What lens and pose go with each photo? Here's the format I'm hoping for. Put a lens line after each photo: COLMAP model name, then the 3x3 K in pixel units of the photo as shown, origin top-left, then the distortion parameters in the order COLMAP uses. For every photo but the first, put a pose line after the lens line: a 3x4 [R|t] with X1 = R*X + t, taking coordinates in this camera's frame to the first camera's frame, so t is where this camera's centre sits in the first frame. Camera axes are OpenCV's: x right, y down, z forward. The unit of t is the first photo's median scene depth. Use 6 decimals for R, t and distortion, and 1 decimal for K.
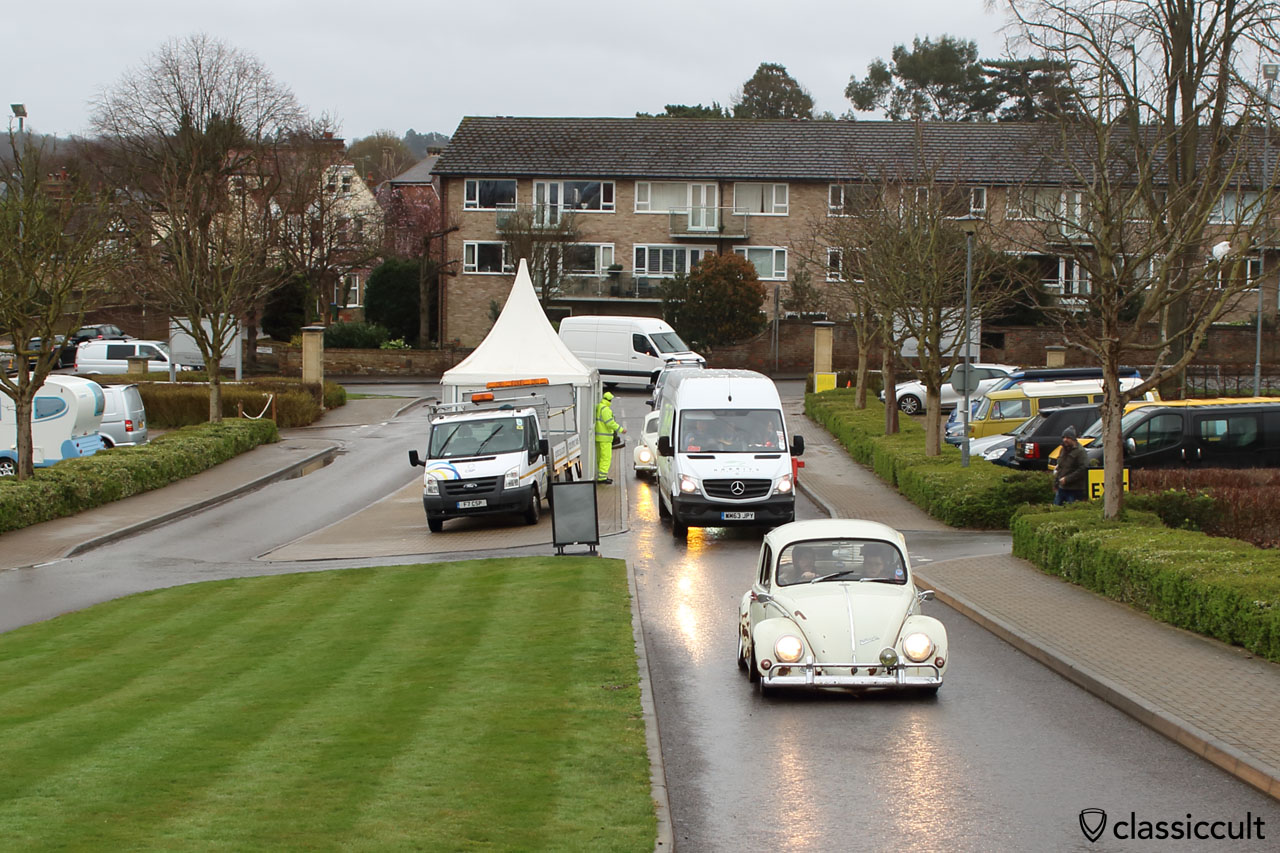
lens RADIAL K [[1730.5, 0, 640.0], [0, 1730.5, 426.5], [0, 0, 1]] dist [-0.003963, -0.003040]
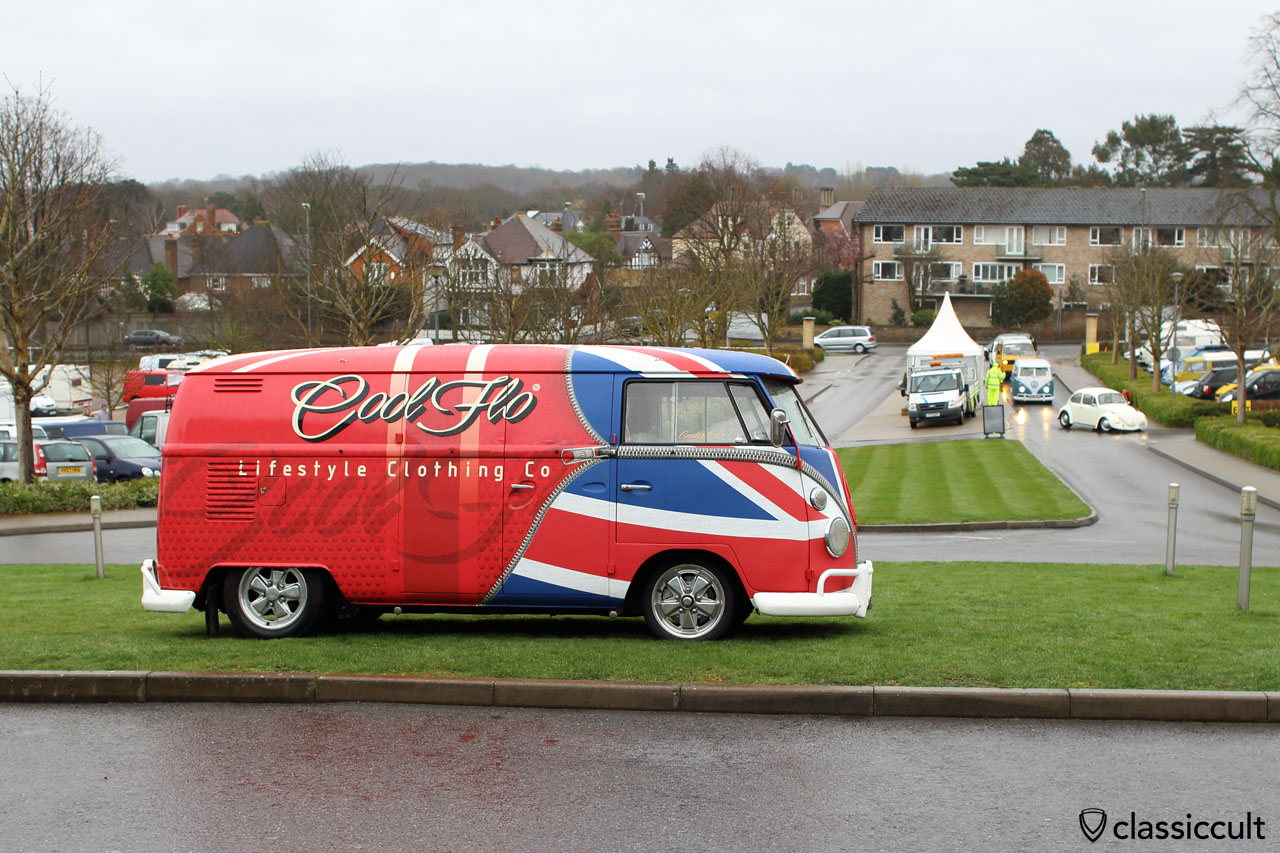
lens RADIAL K [[1658.4, 0, 640.0], [0, 1658.4, 426.5], [0, 0, 1]] dist [-0.034726, -0.040343]
pose [[0.993151, 0.005679, -0.116696, -0.142856], [0.000660, 0.998529, 0.054209, -0.033504], [0.116833, -0.053915, 0.991687, -0.688124]]
